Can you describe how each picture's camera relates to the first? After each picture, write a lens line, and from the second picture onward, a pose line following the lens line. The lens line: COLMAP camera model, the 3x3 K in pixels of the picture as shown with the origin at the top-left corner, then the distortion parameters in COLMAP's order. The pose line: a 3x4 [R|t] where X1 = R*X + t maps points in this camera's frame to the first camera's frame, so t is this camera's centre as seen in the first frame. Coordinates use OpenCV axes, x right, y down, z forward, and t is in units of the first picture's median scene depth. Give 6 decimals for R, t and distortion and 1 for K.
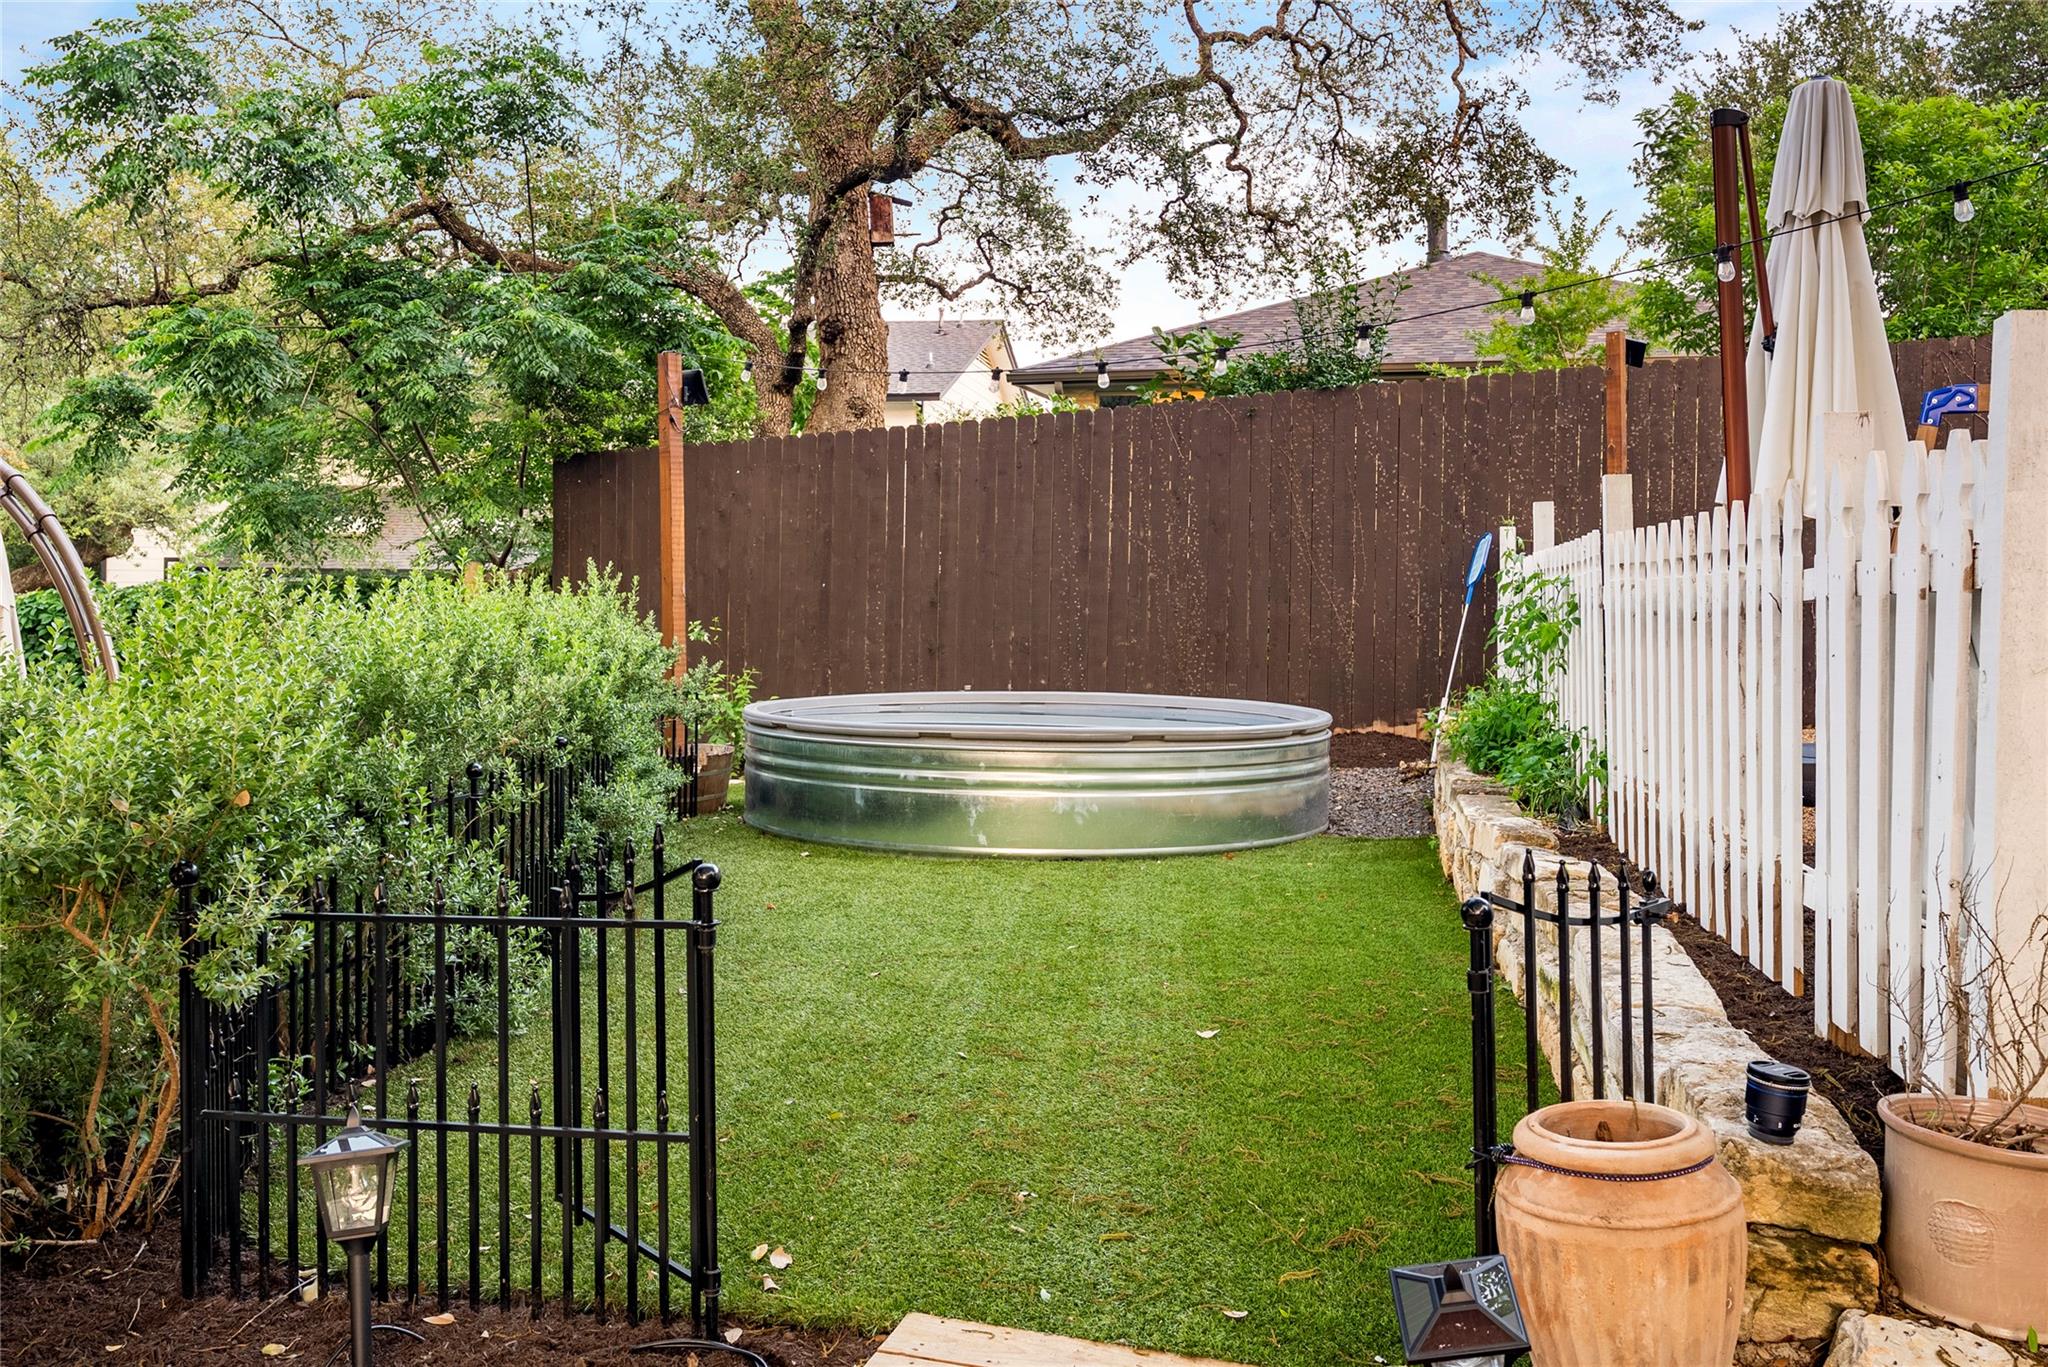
lens RADIAL K [[1706.7, 0, 1045.0], [0, 1706.7, 596.0], [0, 0, 1]] dist [-0.002593, 0.016233]
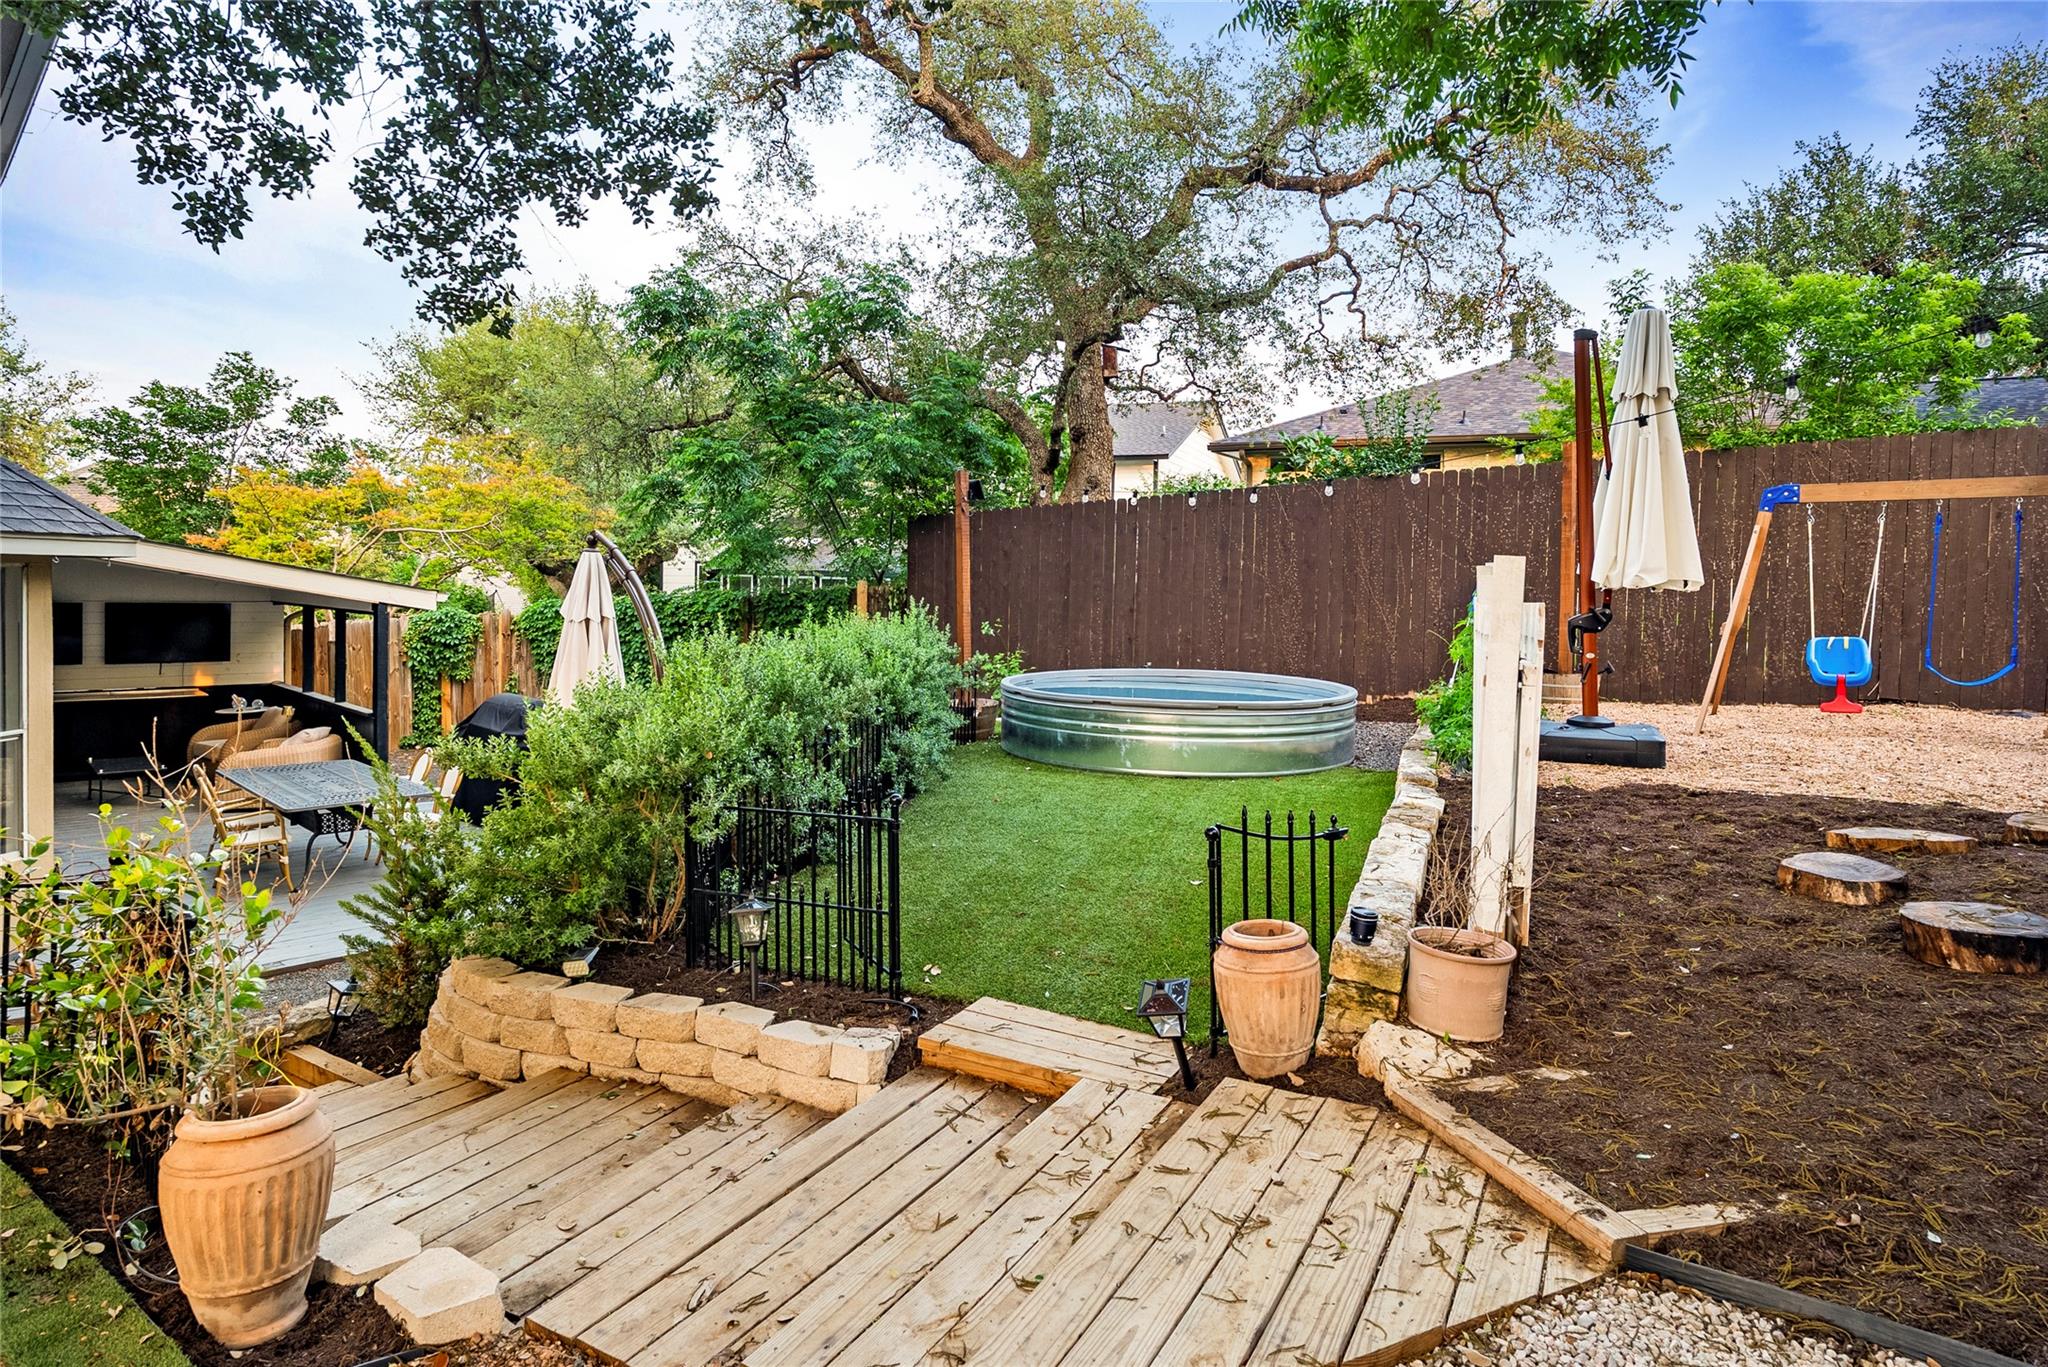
lens RADIAL K [[1163.2, 0, 1024.5], [0, 1163.2, 612.9], [0, 0, 1]] dist [-0.000735, 0.000009]
pose [[0.979633, 0.009804, -0.200558, 0.063057], [-0.003636, 0.999510, 0.031097, -0.030223], [0.200765, -0.029735, 0.979188, -0.108075]]
